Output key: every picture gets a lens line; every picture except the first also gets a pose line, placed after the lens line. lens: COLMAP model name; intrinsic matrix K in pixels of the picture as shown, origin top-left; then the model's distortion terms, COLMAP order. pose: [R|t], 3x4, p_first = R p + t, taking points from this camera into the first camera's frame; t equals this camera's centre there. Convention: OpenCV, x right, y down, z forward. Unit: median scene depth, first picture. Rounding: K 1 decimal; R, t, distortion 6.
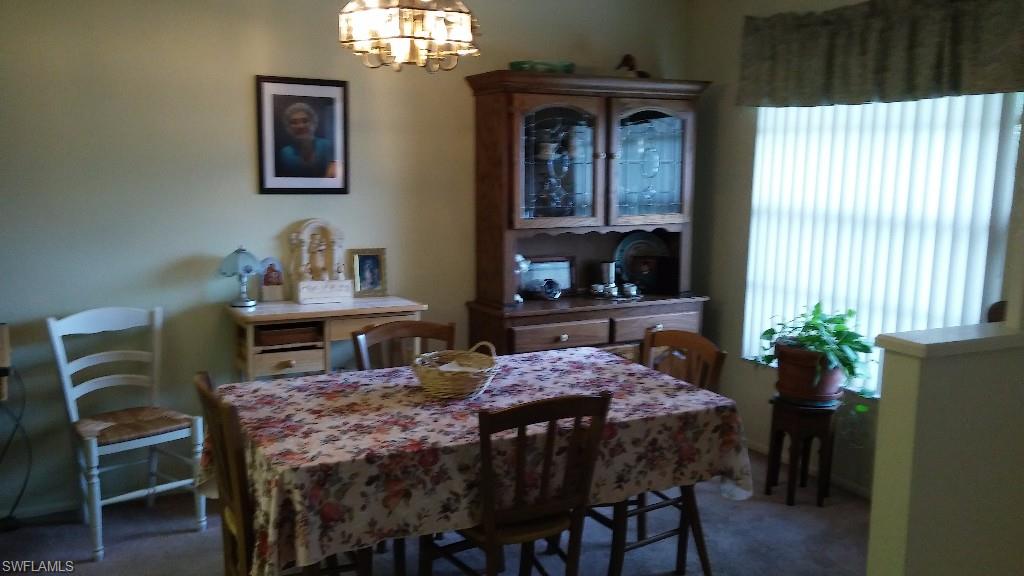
lens RADIAL K [[890.9, 0, 509.8], [0, 890.9, 293.2], [0, 0, 1]] dist [0.058995, -0.061039]
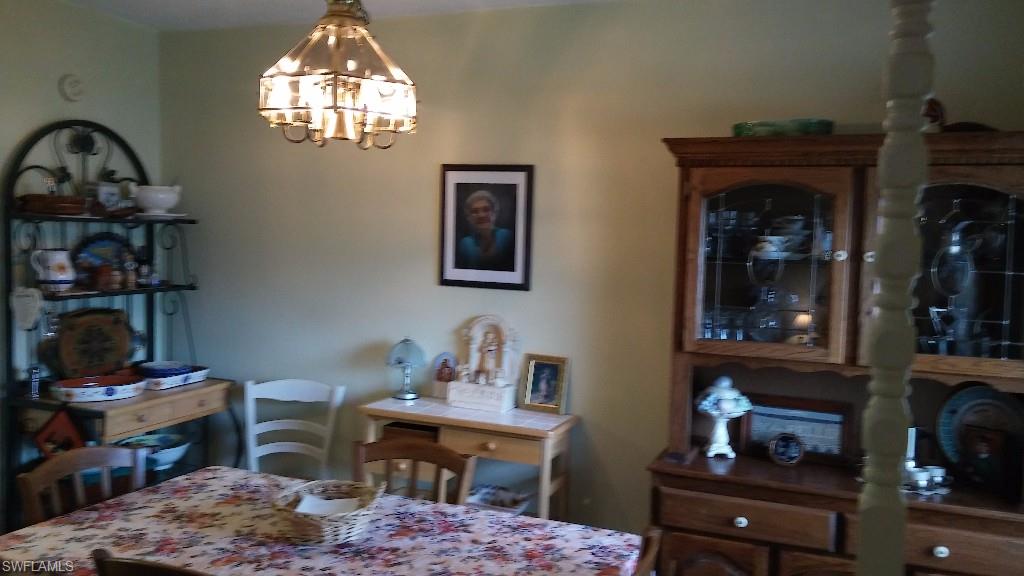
lens RADIAL K [[890.9, 0, 513.1], [0, 890.9, 282.7], [0, 0, 1]] dist [0.058995, -0.061039]
pose [[0.626975, 0.049066, -0.777493, 0.523577], [-0.142812, 0.988341, -0.052792, -0.075476], [0.765838, 0.144134, 0.626672, 0.468559]]
